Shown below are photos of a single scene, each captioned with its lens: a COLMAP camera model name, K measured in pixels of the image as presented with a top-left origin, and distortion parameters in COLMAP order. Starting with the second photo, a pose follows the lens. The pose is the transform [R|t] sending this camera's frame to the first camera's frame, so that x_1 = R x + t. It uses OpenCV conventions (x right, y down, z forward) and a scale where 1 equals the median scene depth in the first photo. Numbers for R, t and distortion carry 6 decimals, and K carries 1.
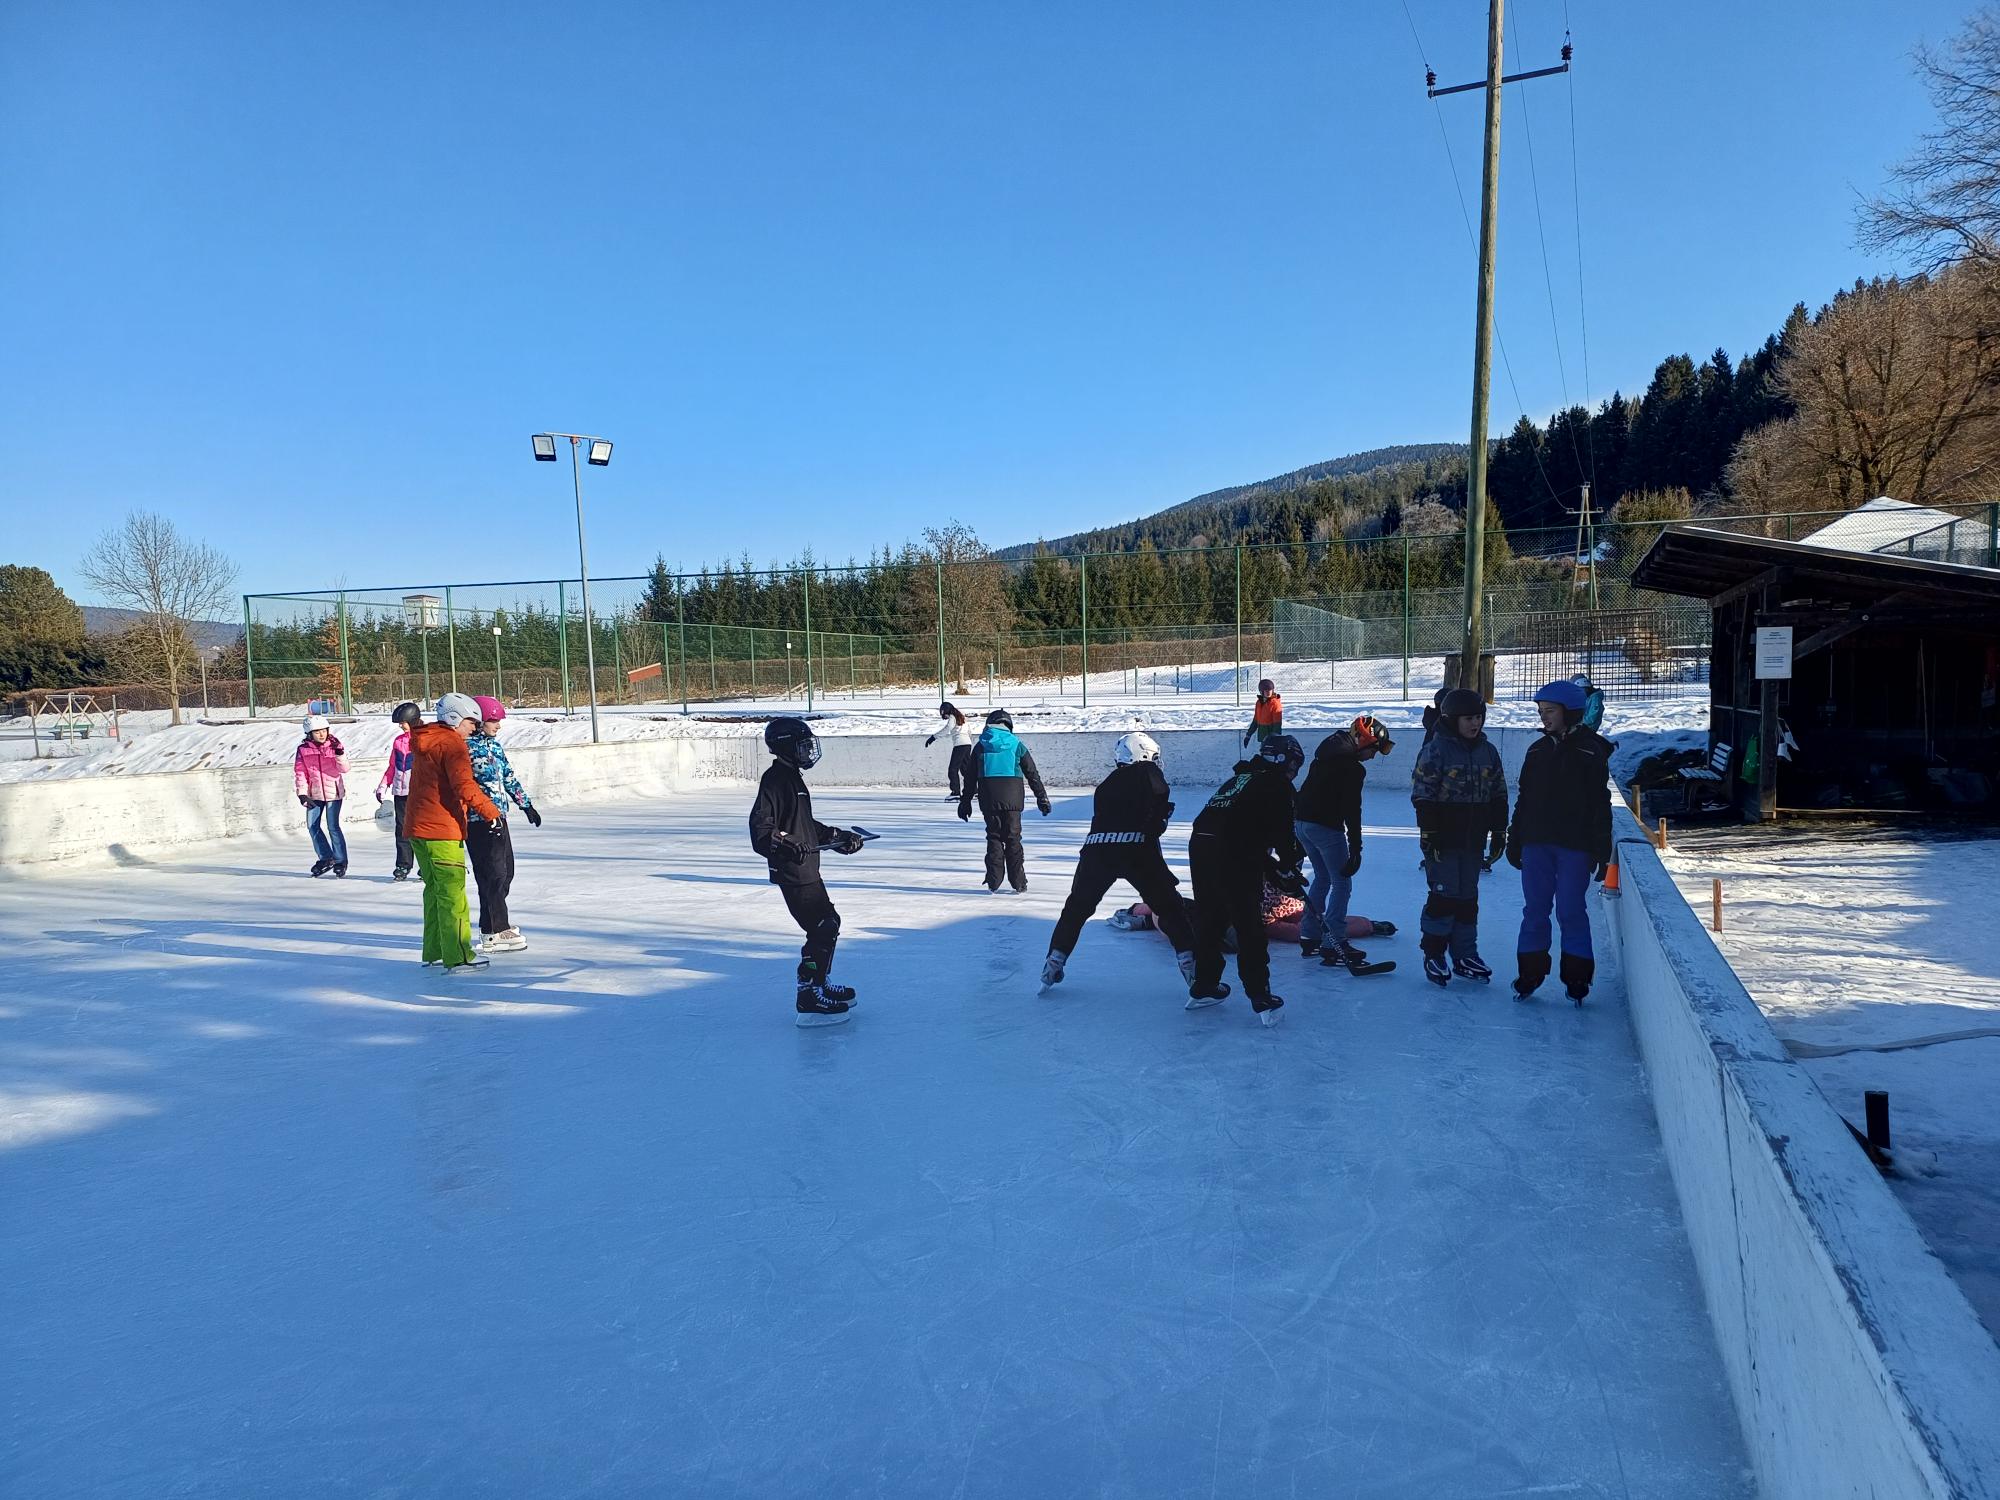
lens RADIAL K [[1417.5, 0, 1026.6], [0, 1417.5, 814.1], [0, 0, 1]] dist [0.053365, -0.047346]
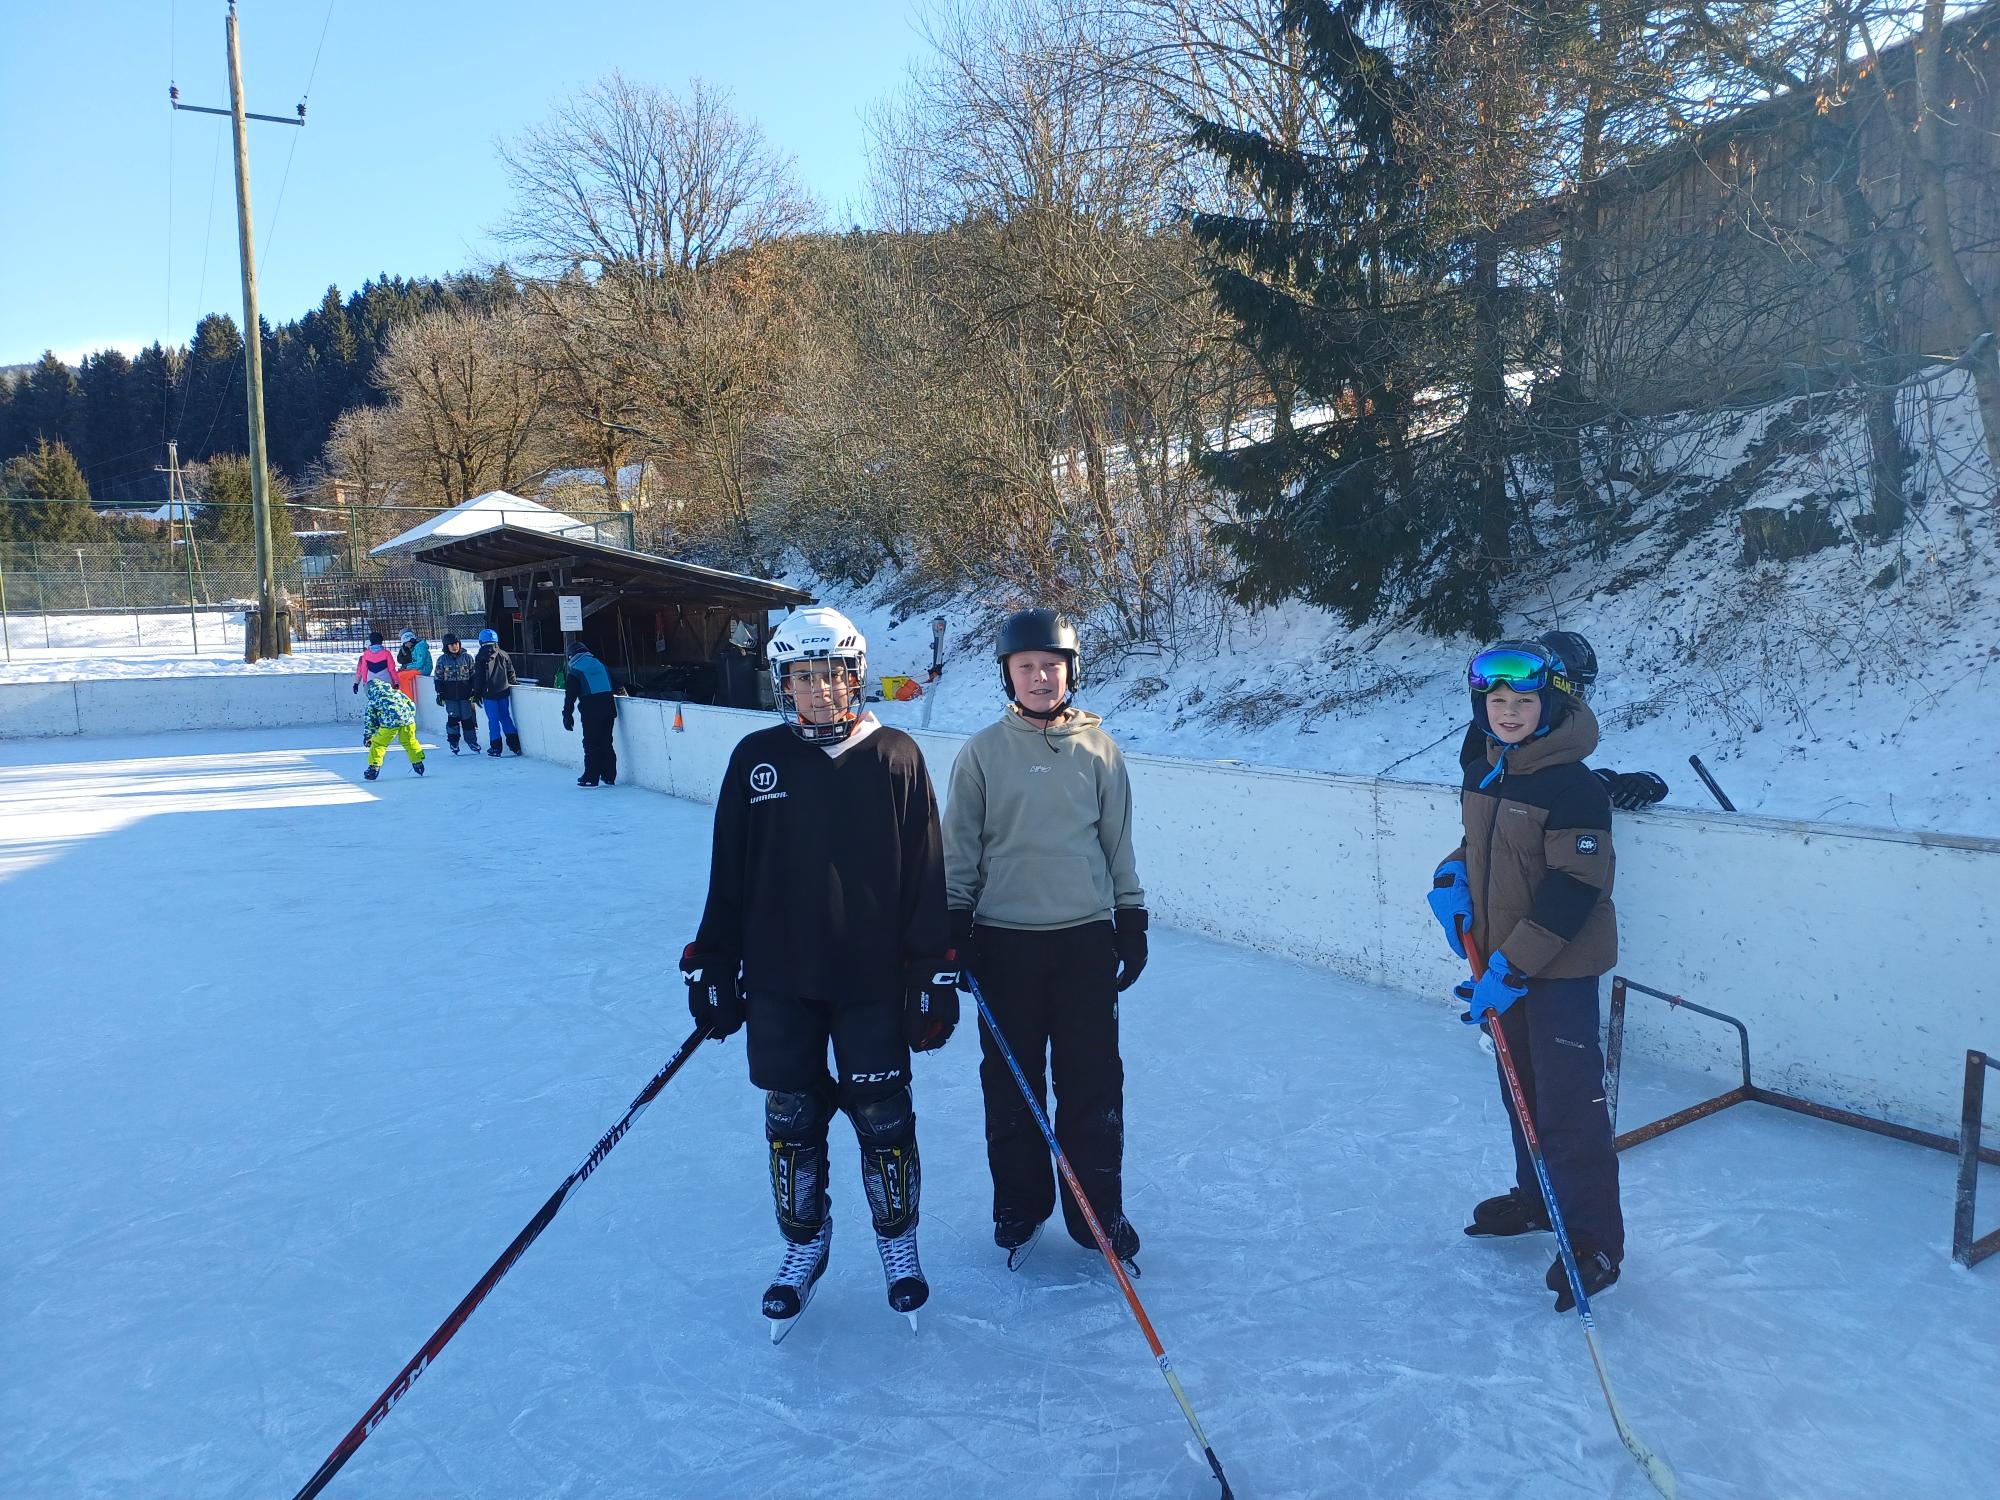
lens RADIAL K [[1458.7, 0, 1021.3], [0, 1458.7, 785.9], [0, 0, 1]] dist [0.096729, -0.086720]
pose [[0.592162, -0.087767, 0.801025, -0.133961], [0.086805, 0.995214, 0.044873, 0.011458], [-0.801130, 0.042961, 0.596947, -0.084757]]
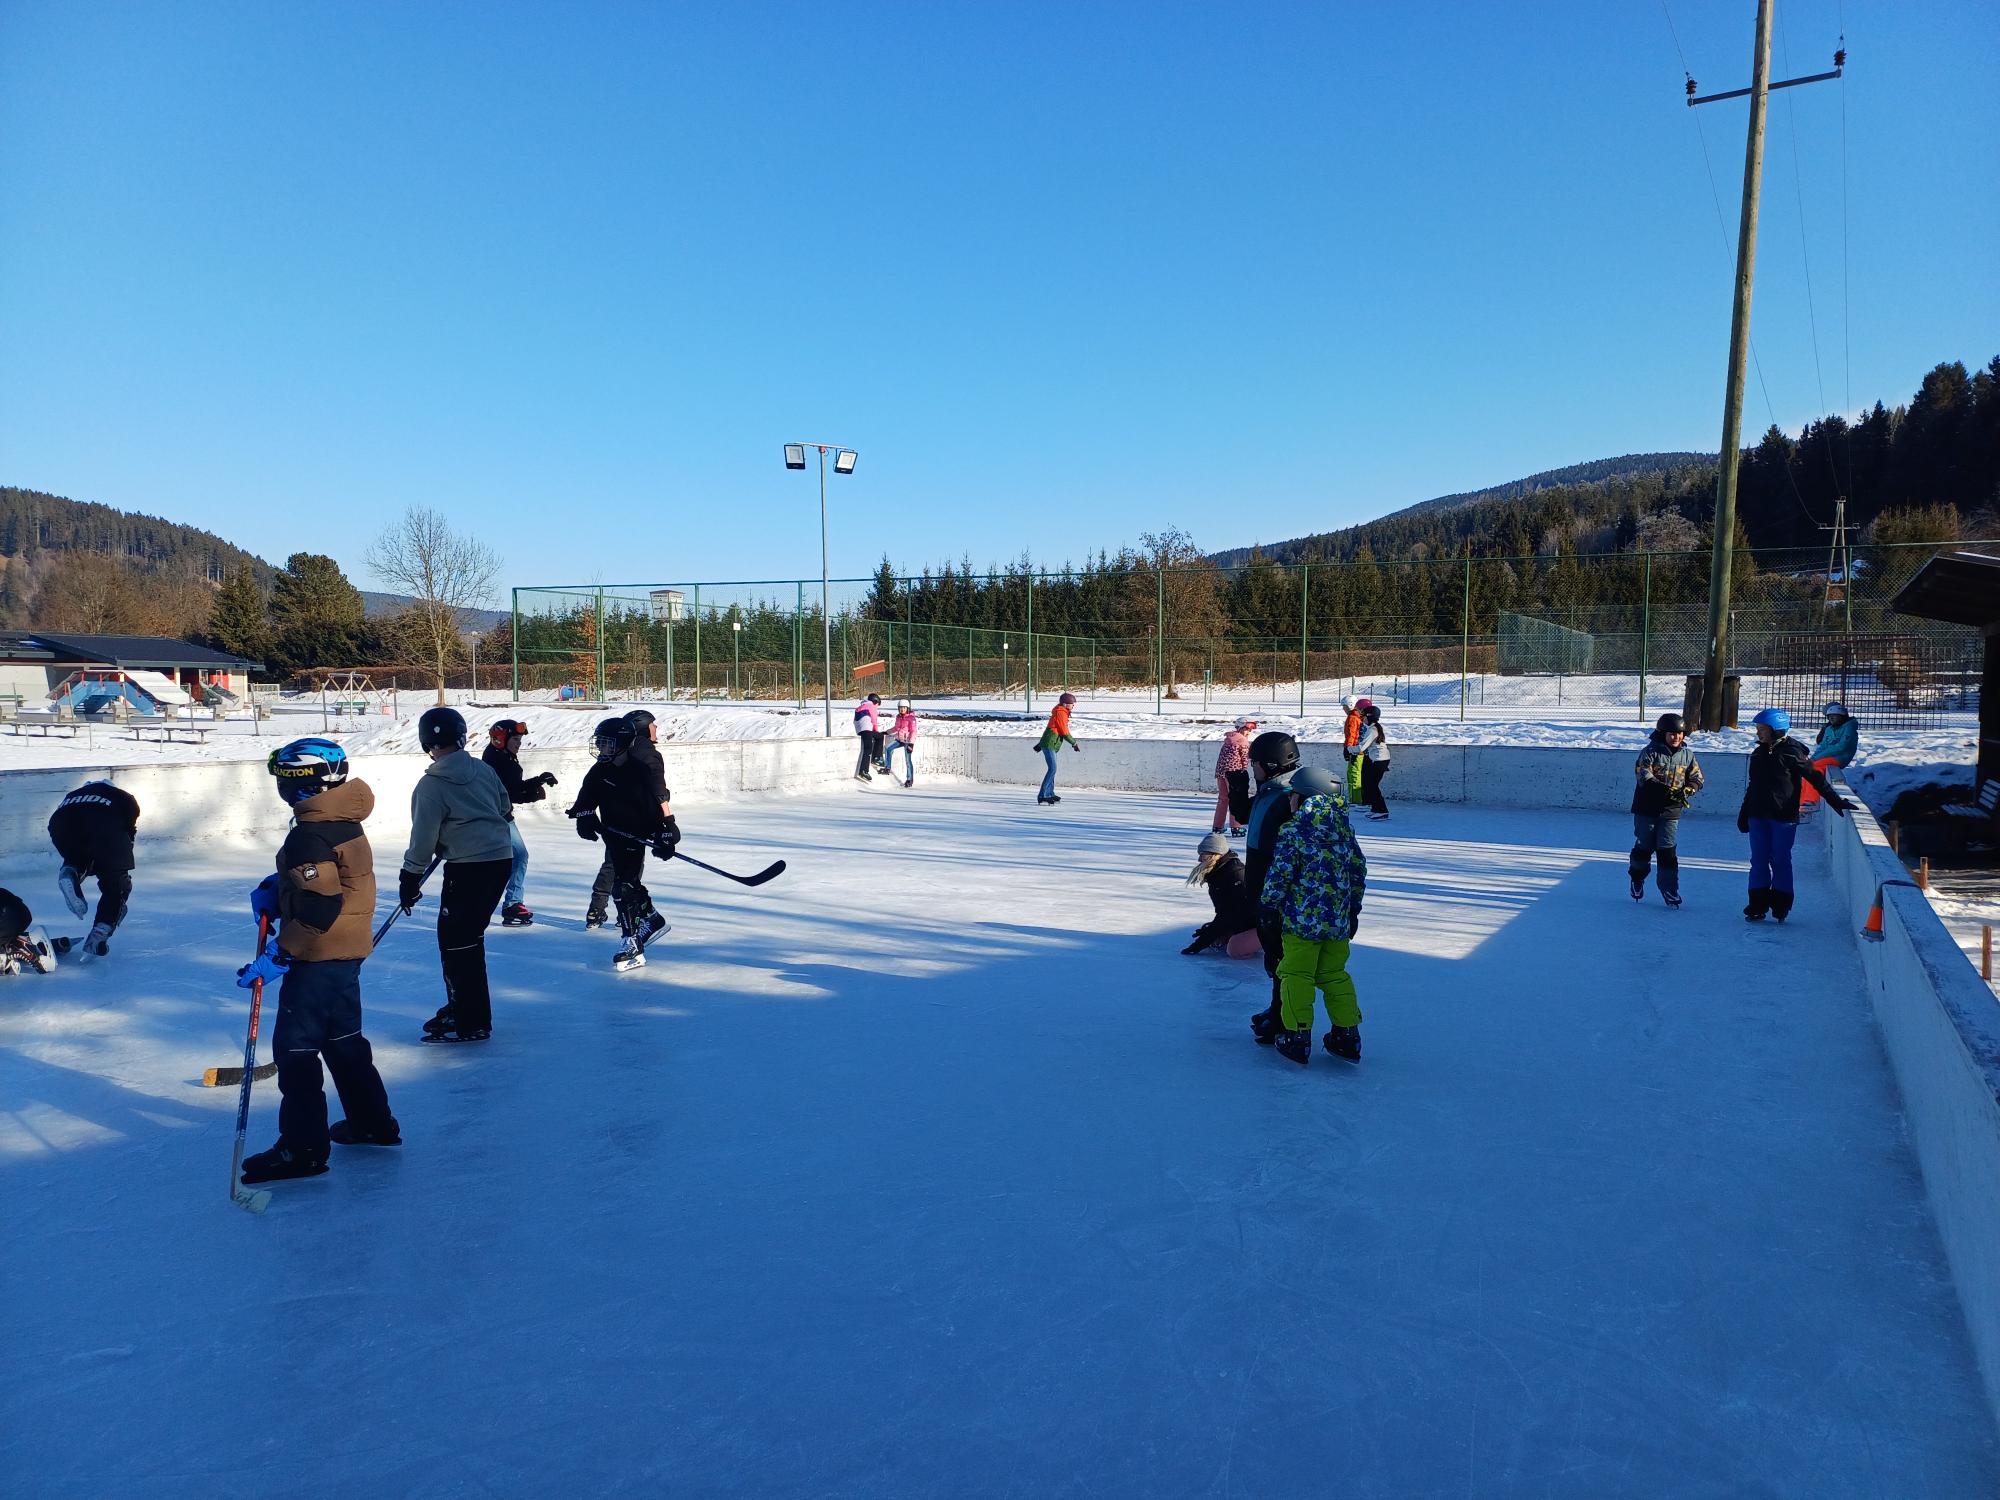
lens RADIAL K [[1416.8, 0, 1054.8], [0, 1416.8, 797.7], [0, 0, 1]] dist [0.049347, -0.047207]
pose [[0.991751, 0.039761, -0.121854, -0.004151], [-0.041298, 0.999096, -0.010119, -0.000824], [0.121342, 0.015068, 0.992496, -0.005353]]
